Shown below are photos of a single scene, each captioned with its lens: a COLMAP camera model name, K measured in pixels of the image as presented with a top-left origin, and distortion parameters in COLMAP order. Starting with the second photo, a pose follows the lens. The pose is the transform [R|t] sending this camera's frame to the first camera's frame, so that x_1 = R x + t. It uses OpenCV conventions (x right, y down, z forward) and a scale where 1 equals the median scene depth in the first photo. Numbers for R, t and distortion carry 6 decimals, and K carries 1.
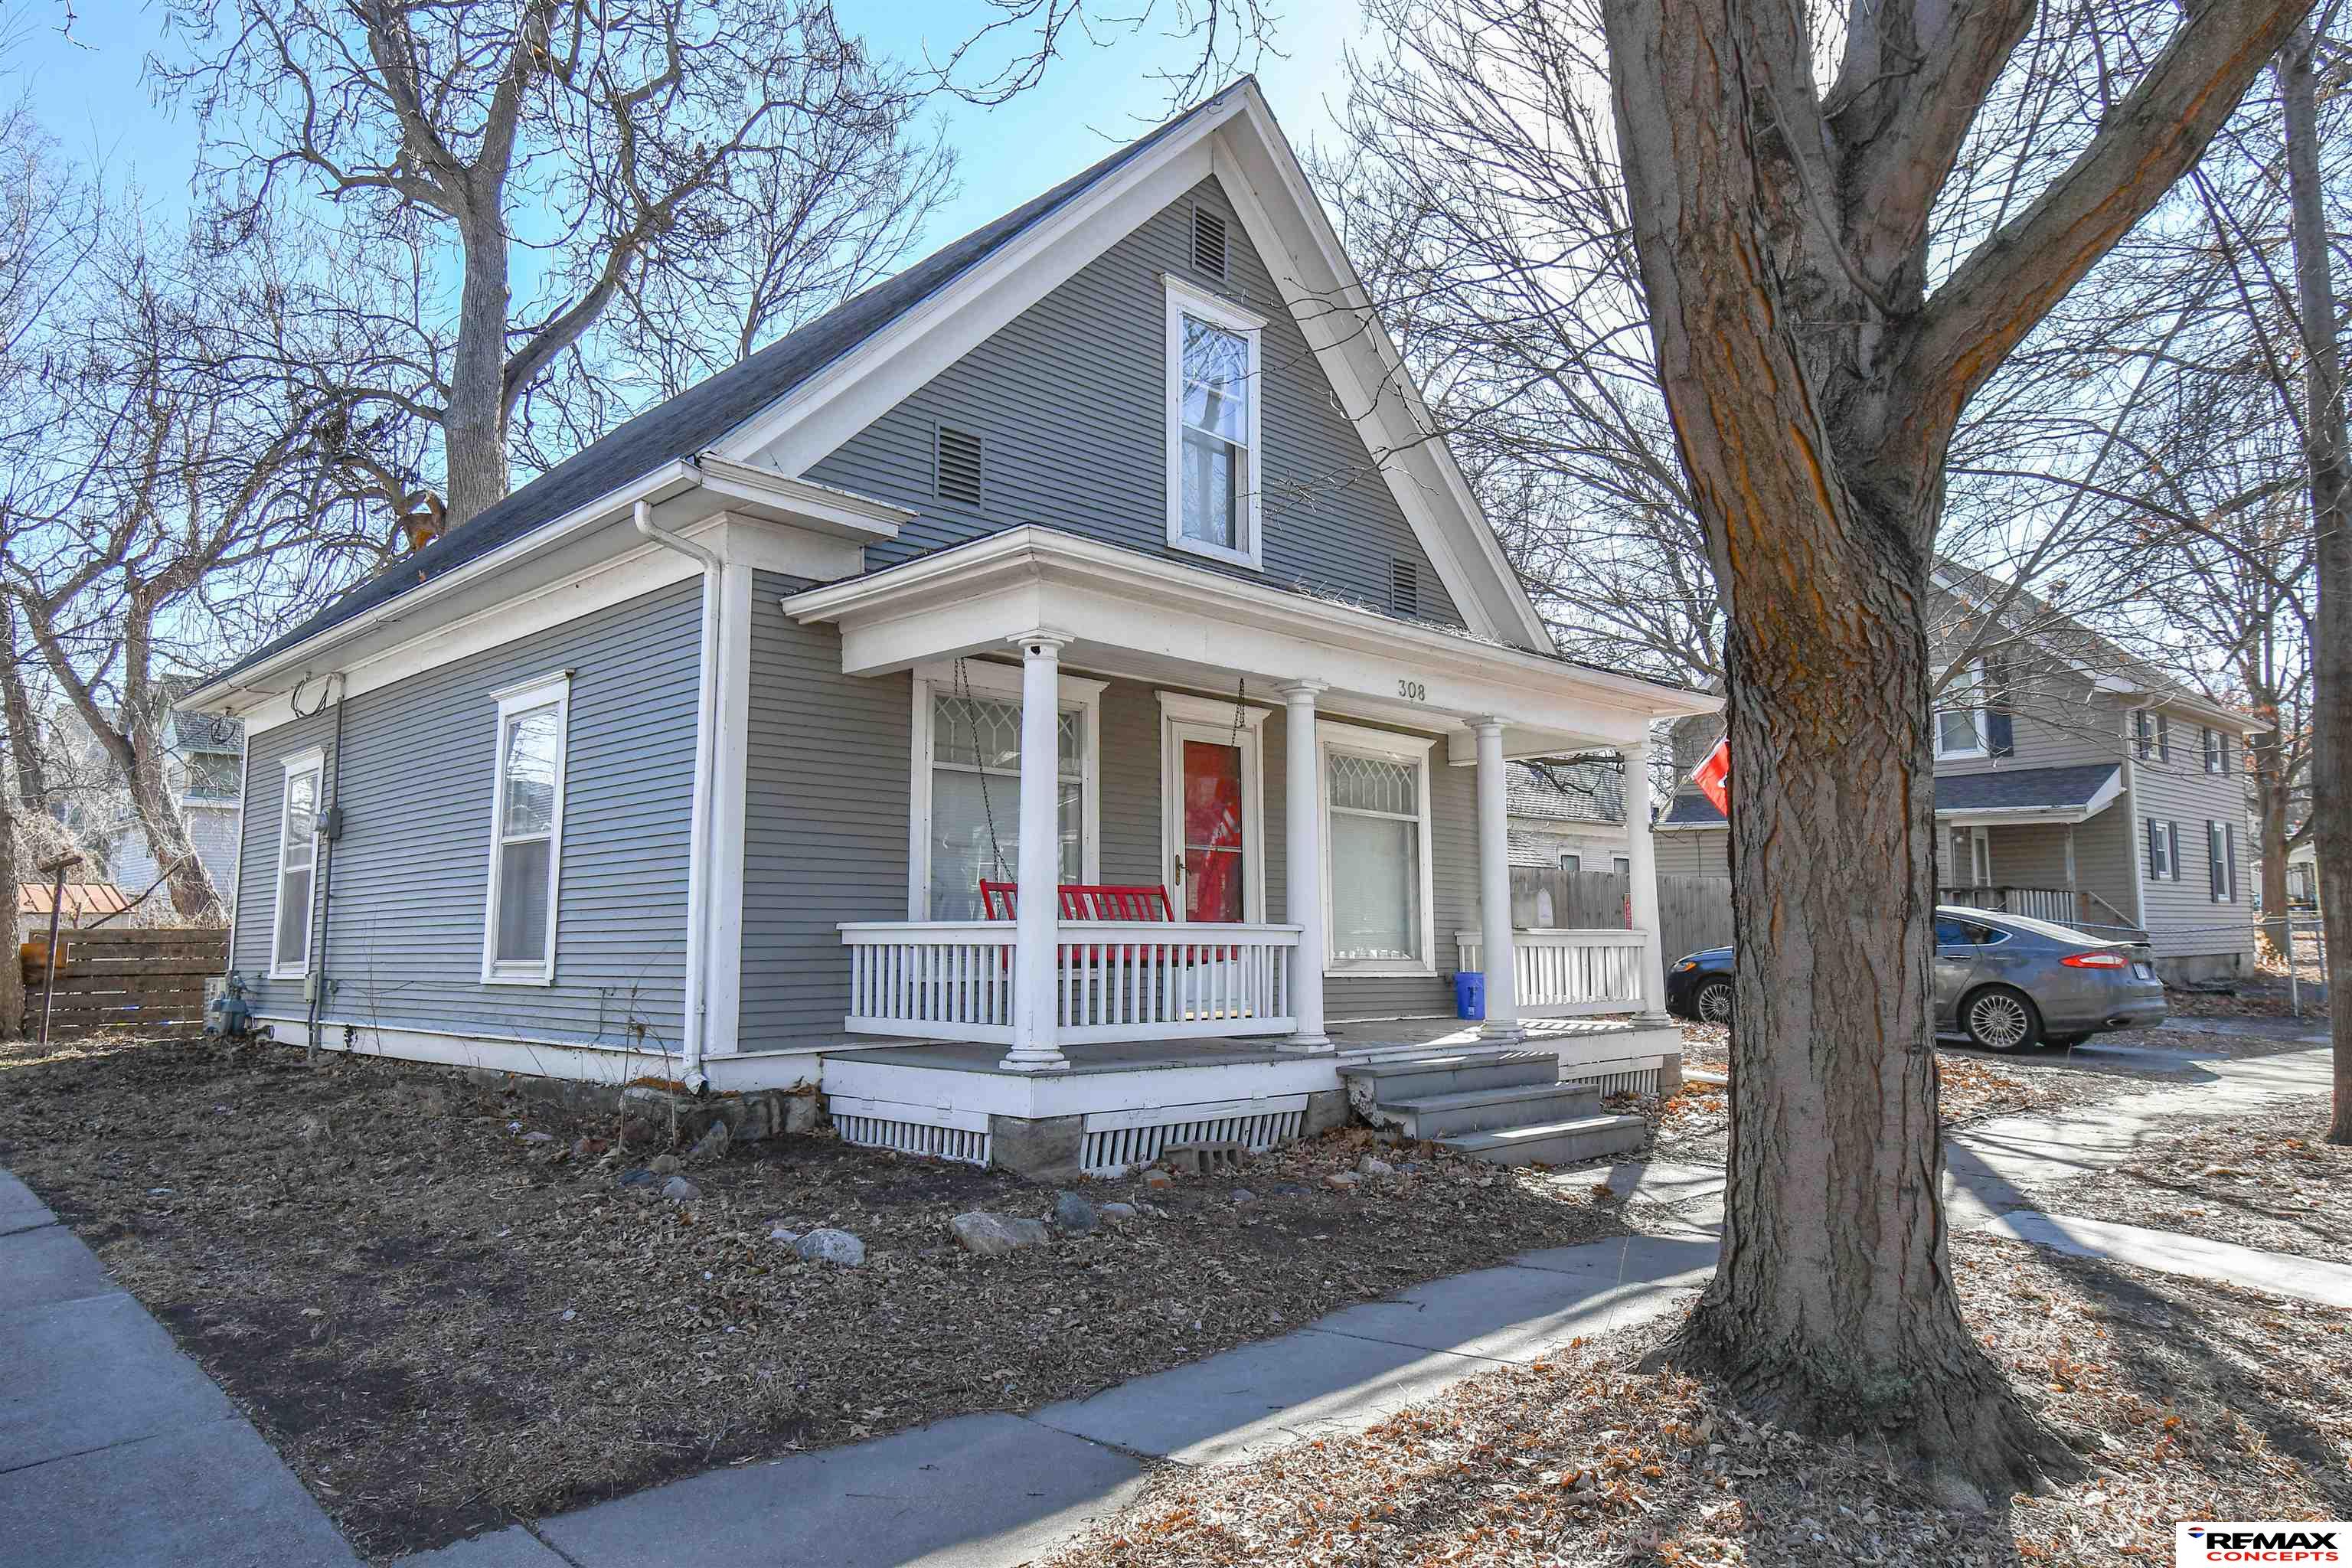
lens RADIAL K [[1472.8, 0, 1176.0], [0, 1472.8, 784.0], [0, 0, 1]] dist [0.054577, -0.000270]
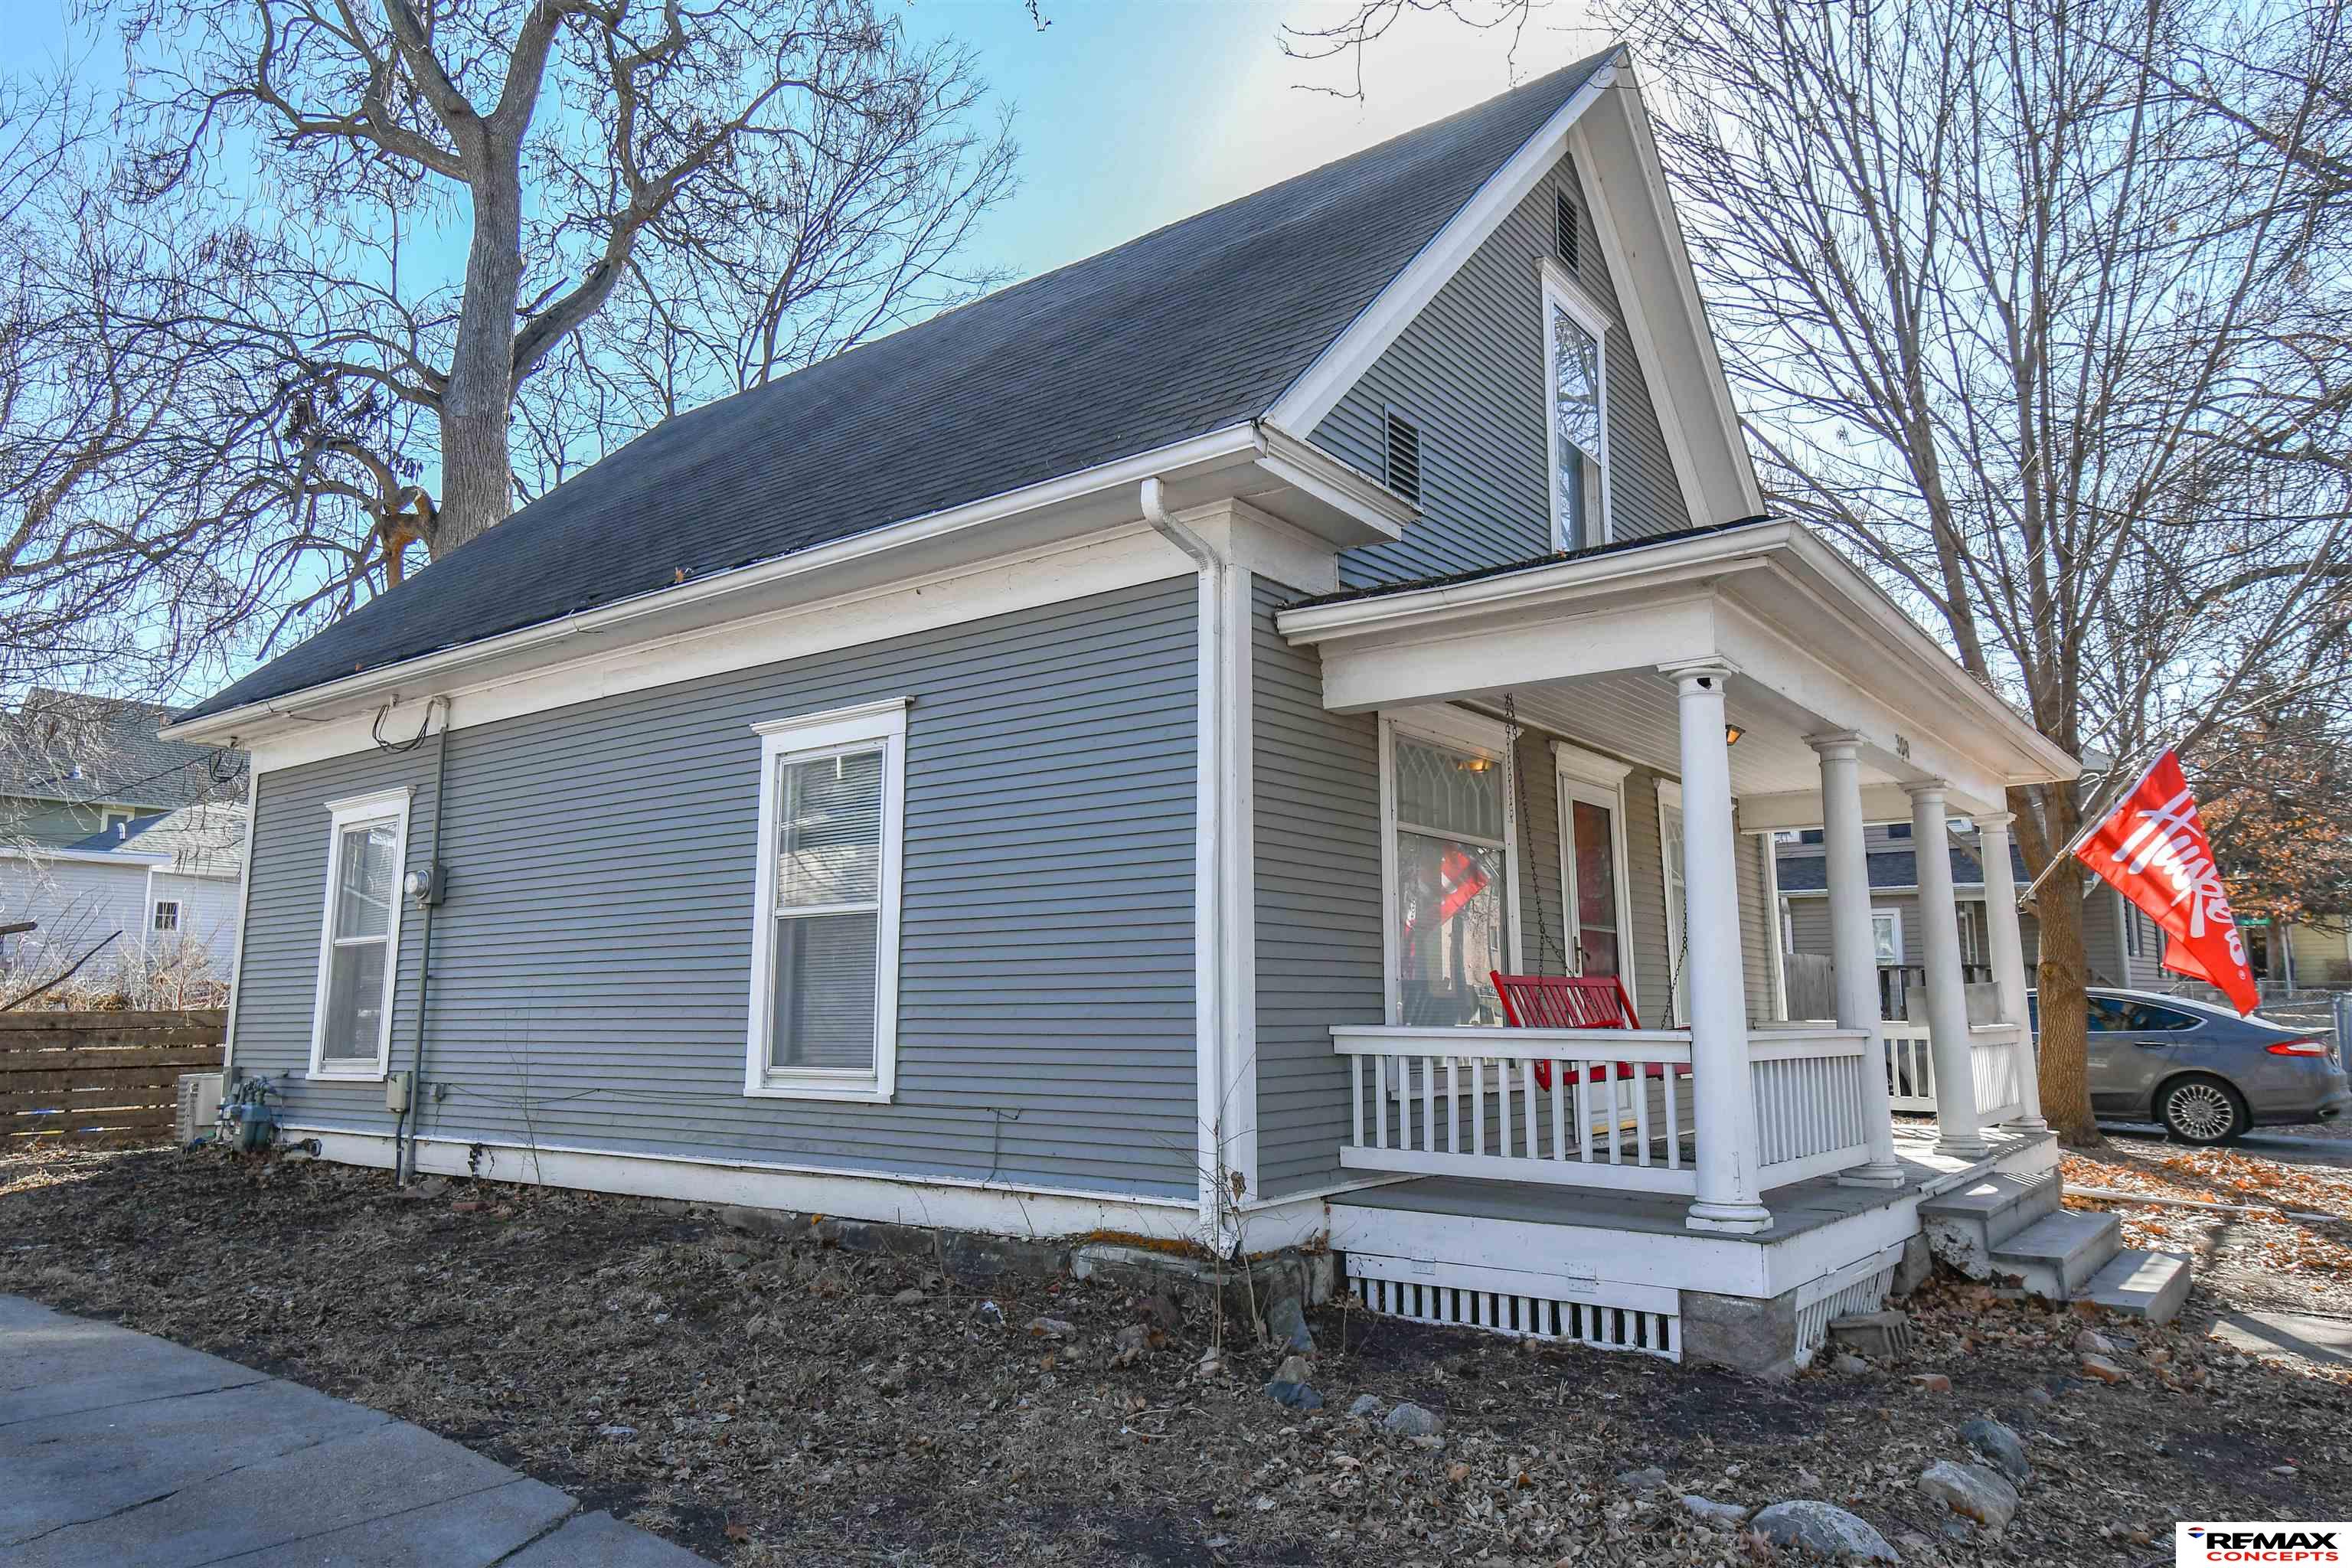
lens RADIAL K [[1503.7, 0, 1176.0], [0, 1503.7, 784.0], [0, 0, 1]] dist [0.038813, -0.000516]
pose [[0.990496, 0.020609, 0.135987, -0.345416], [-0.015238, 0.999066, -0.040423, -0.000566], [-0.136693, 0.037967, 0.989886, 0.178004]]
